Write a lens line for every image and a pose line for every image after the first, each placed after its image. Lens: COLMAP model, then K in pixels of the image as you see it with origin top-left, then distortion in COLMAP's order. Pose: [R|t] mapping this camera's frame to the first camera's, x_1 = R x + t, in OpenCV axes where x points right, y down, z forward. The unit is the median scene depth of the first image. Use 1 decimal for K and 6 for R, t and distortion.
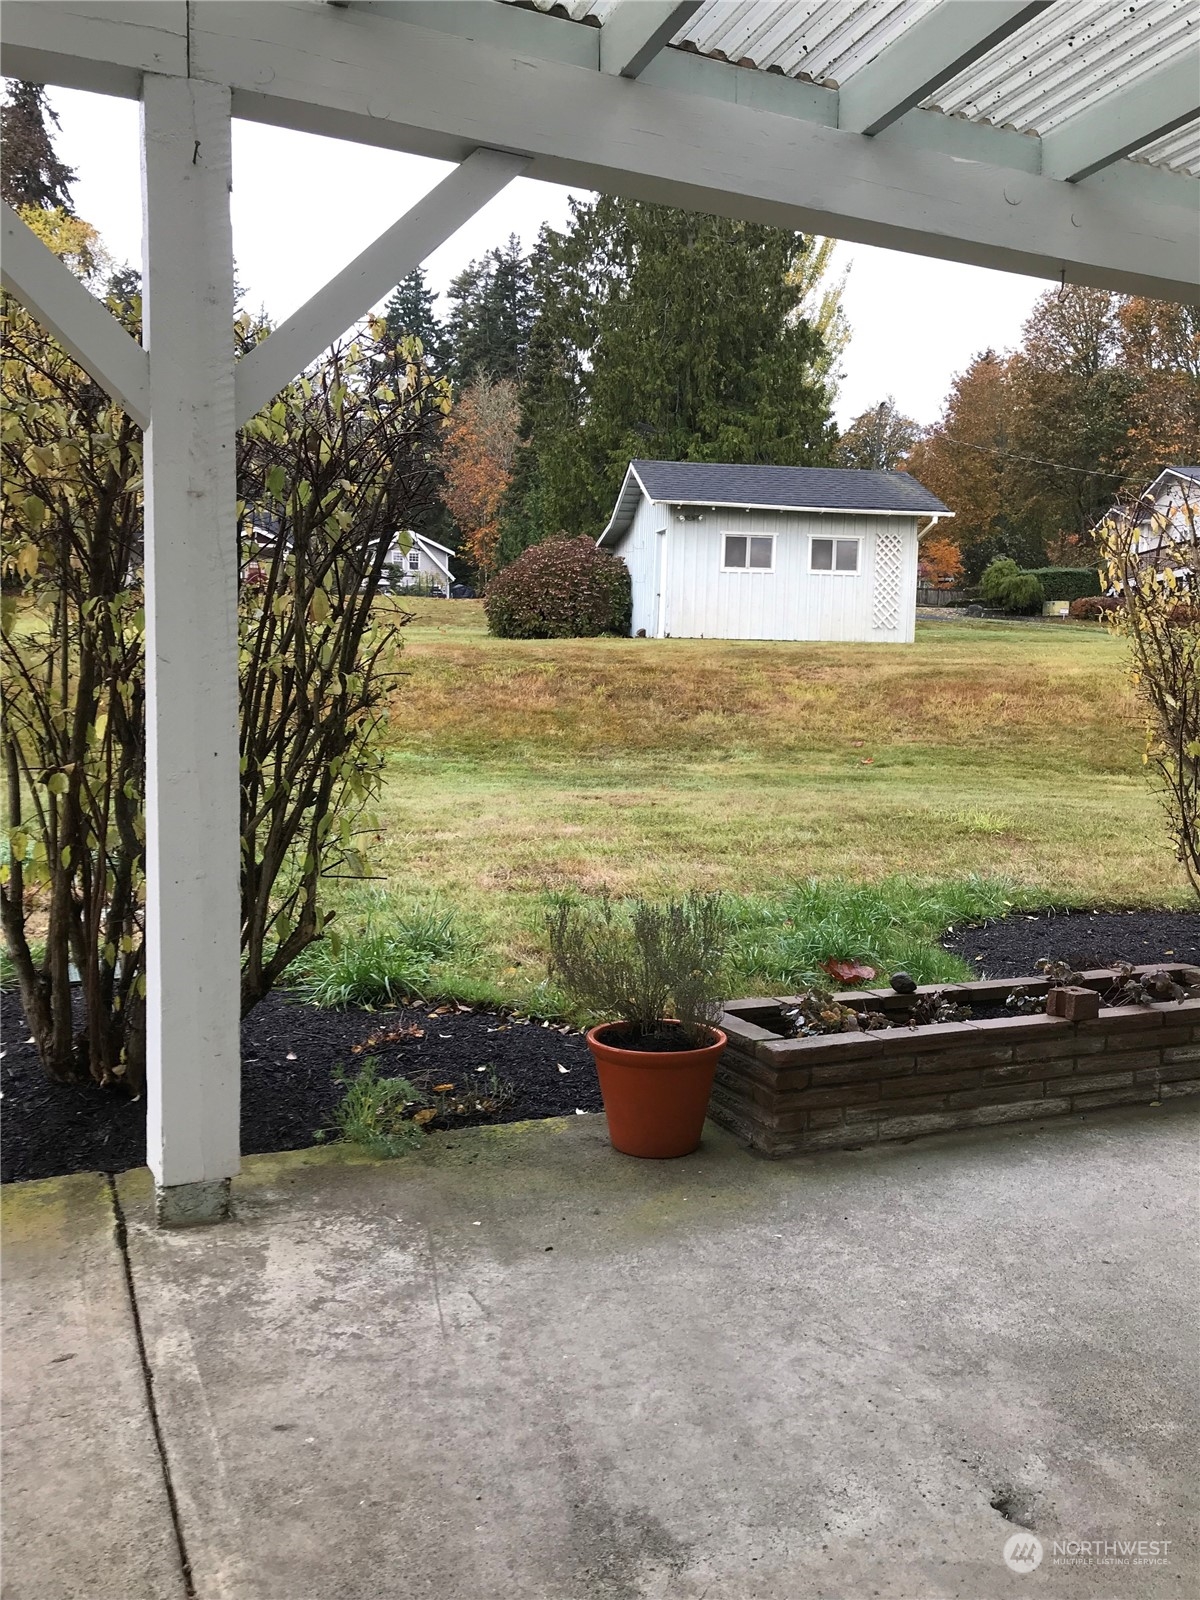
lens RADIAL K [[1318.6, 0, 592.7], [0, 1318.6, 790.3], [0, 0, 1]] dist [0.034009, -0.027713]
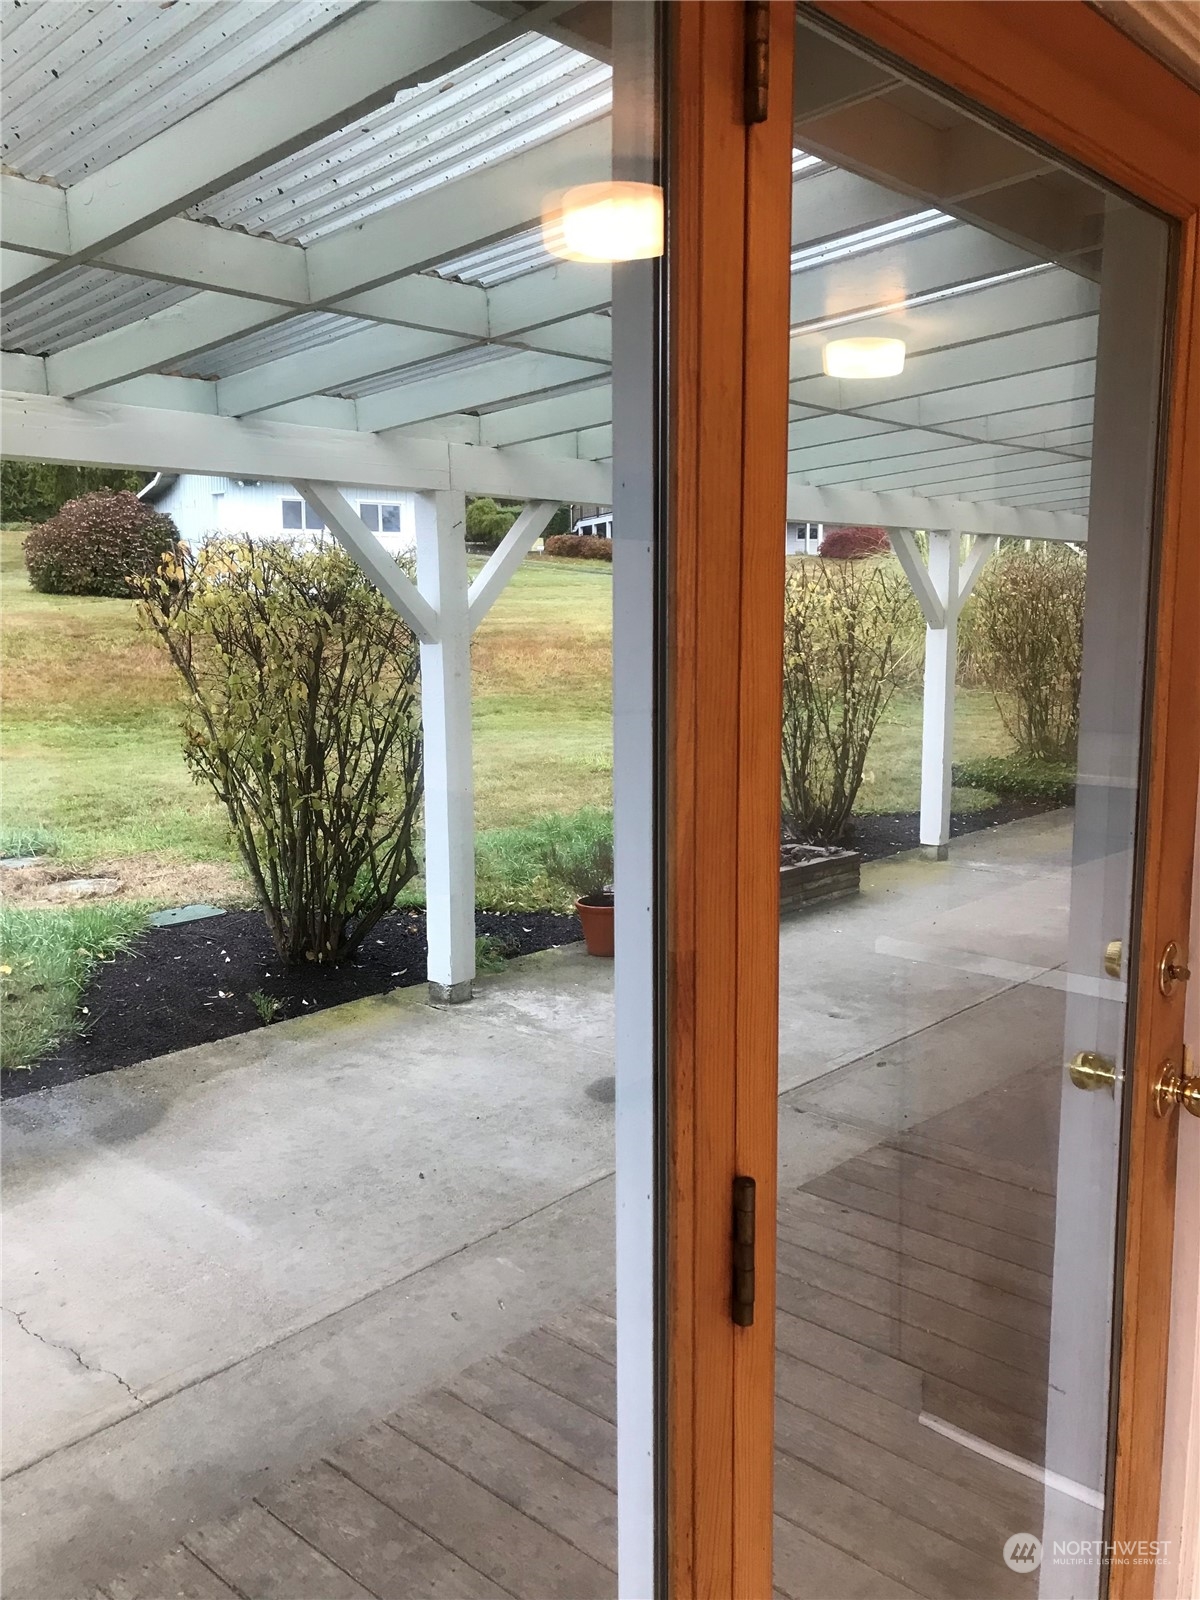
lens RADIAL K [[1318.6, 0, 604.0], [0, 1318.6, 802.8], [0, 0, 1]] dist [0.034009, -0.027713]
pose [[0.917695, -0.080320, 0.389083, -0.145607], [0.052923, 0.995337, 0.080647, -0.026722], [-0.393746, -0.053418, 0.917666, -0.175243]]
